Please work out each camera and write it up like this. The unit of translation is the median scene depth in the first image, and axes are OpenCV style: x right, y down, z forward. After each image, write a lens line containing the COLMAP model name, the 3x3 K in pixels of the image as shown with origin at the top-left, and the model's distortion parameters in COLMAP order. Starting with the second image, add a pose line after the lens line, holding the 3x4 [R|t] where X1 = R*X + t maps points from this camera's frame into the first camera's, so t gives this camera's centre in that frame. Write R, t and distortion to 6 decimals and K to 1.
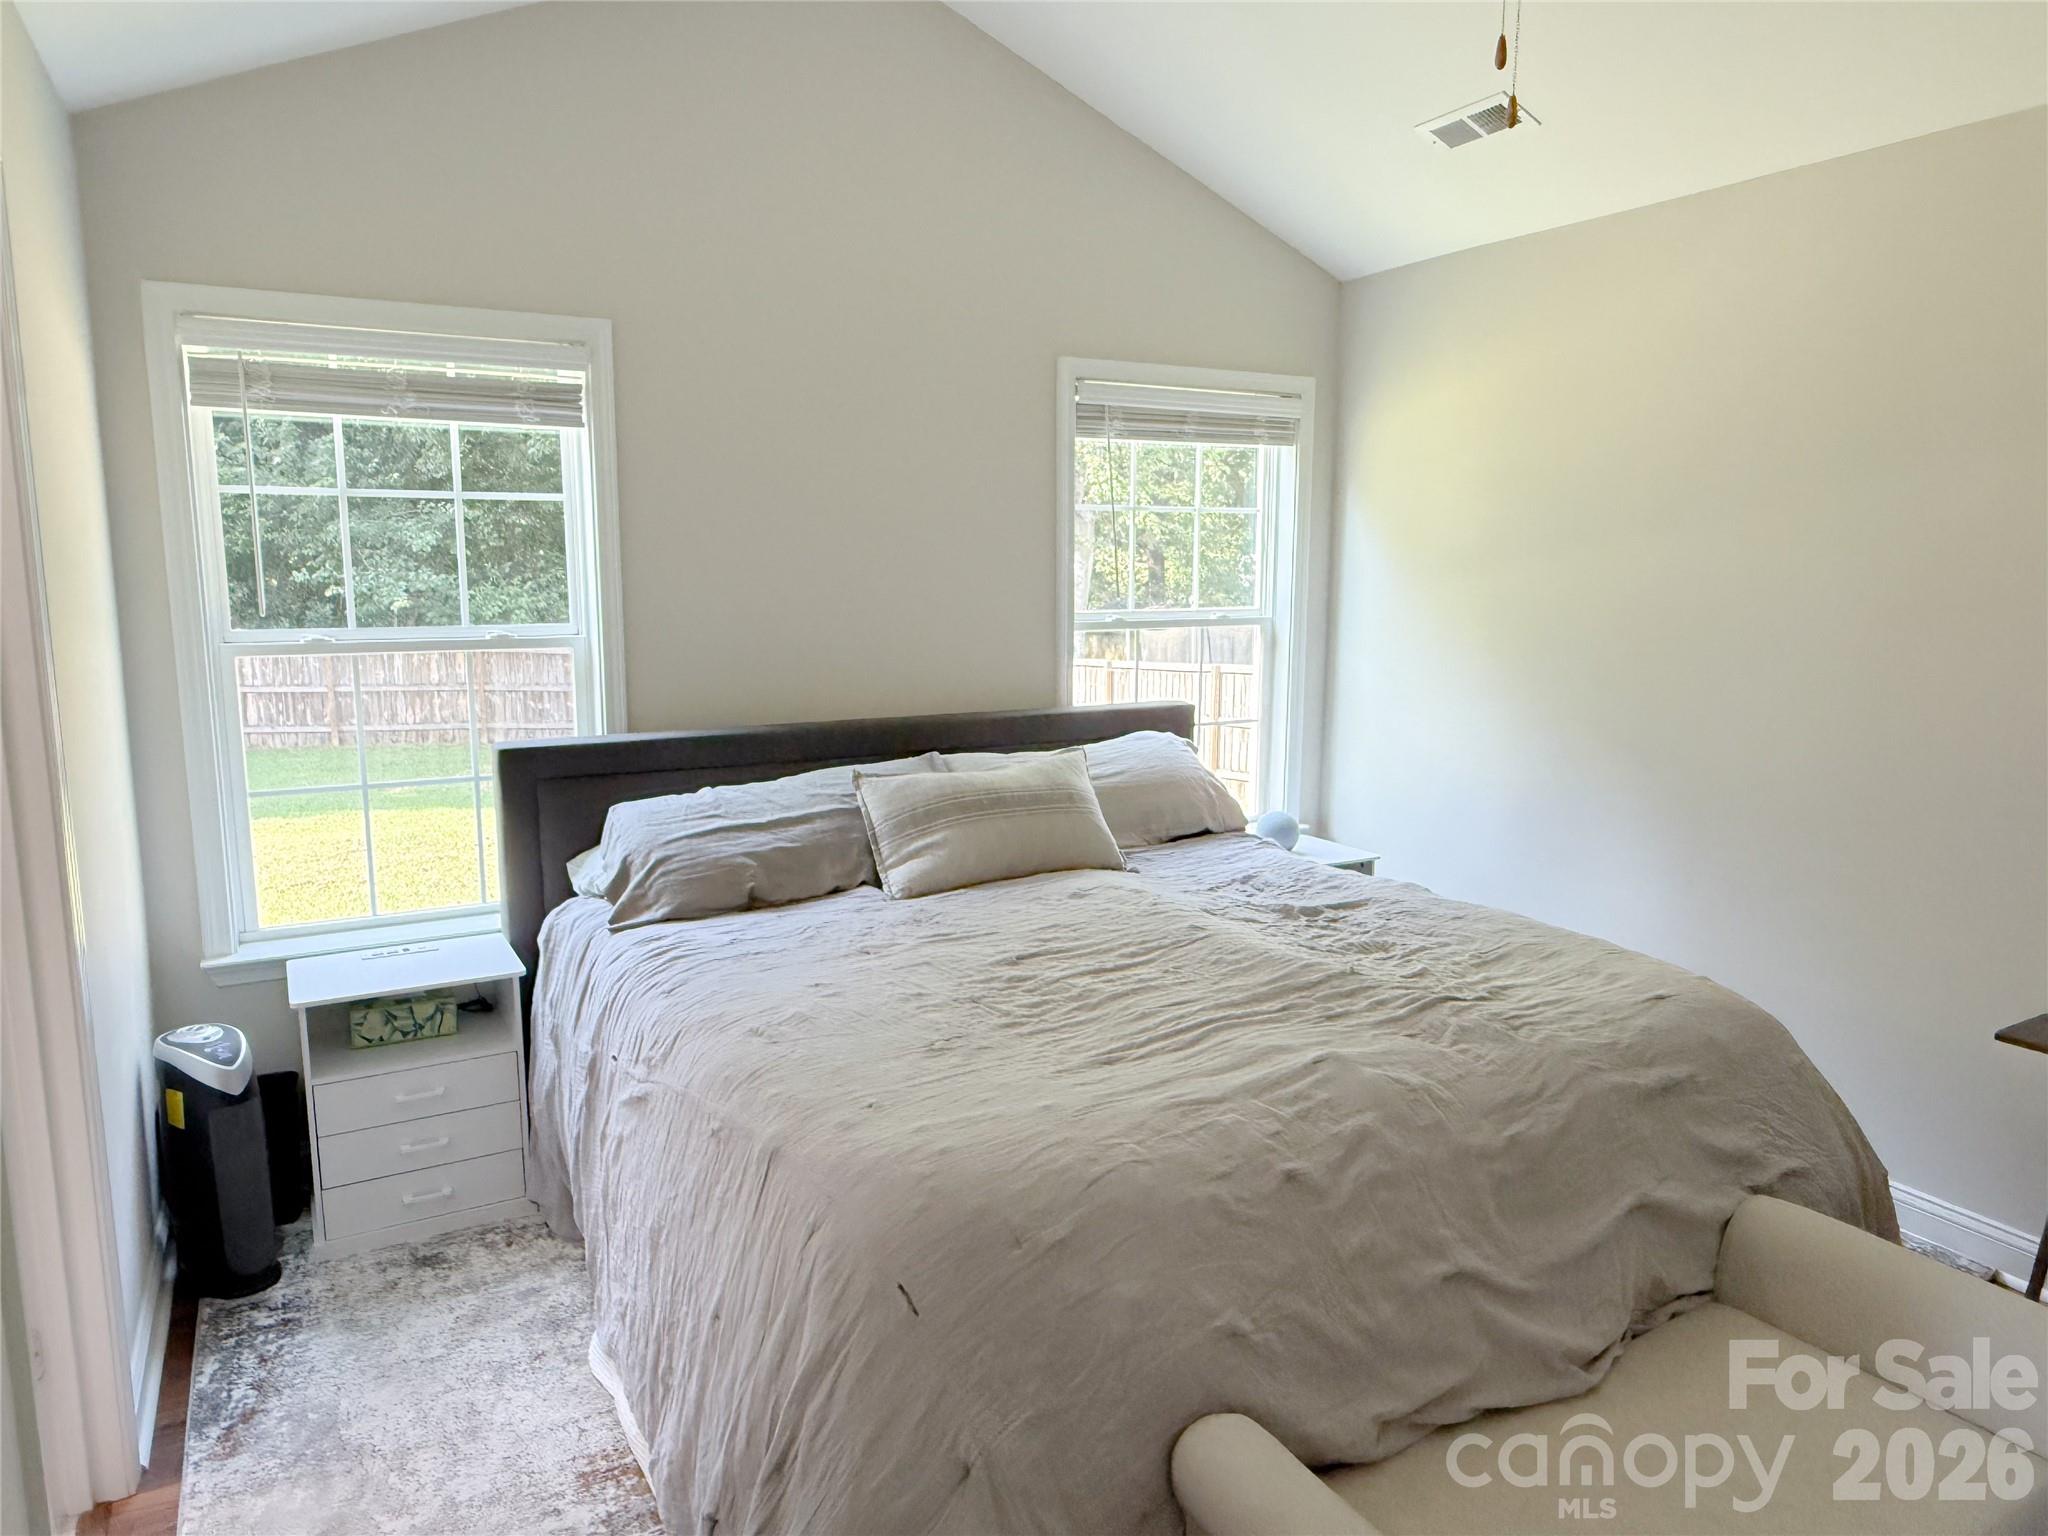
lens RADIAL K [[1324.4, 0, 1024.7], [0, 1324.4, 751.6], [0, 0, 1]] dist [0.003349, -0.001173]
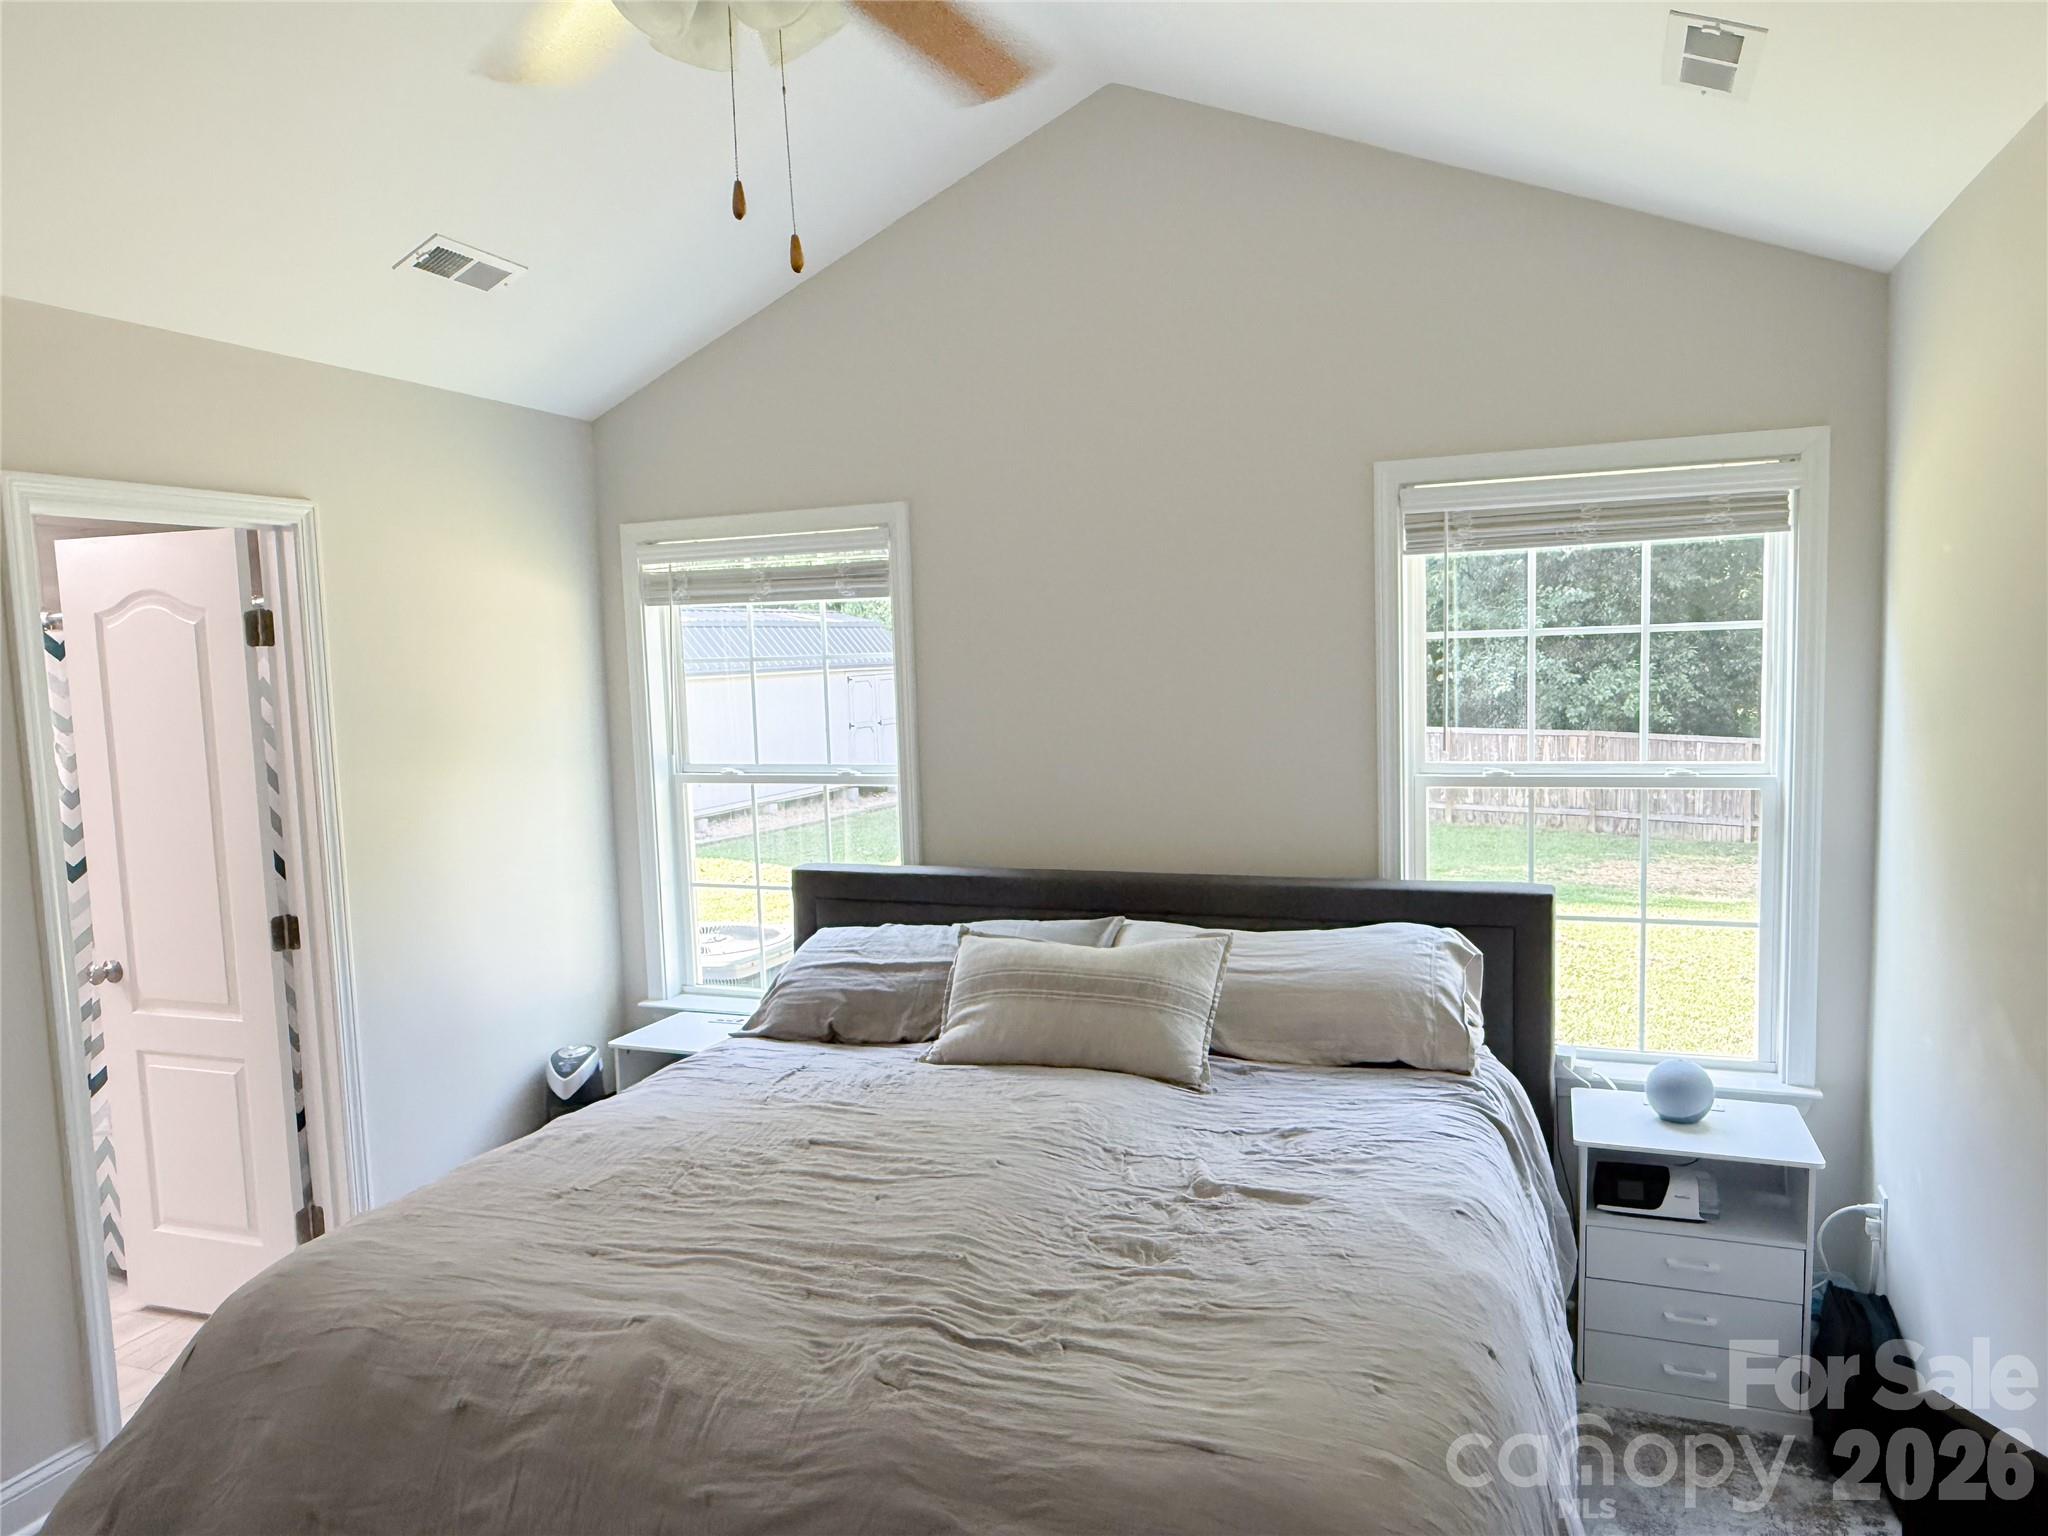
lens RADIAL K [[1363.8, 0, 1024.0], [0, 1363.8, 768.0], [0, 0, 1]] dist [-0.002082, -0.001214]
pose [[0.637355, 0.045138, -0.769247, 0.746053], [-0.078527, 0.996890, -0.006567, -0.110765], [0.766558, 0.064592, 0.638918, 0.388490]]
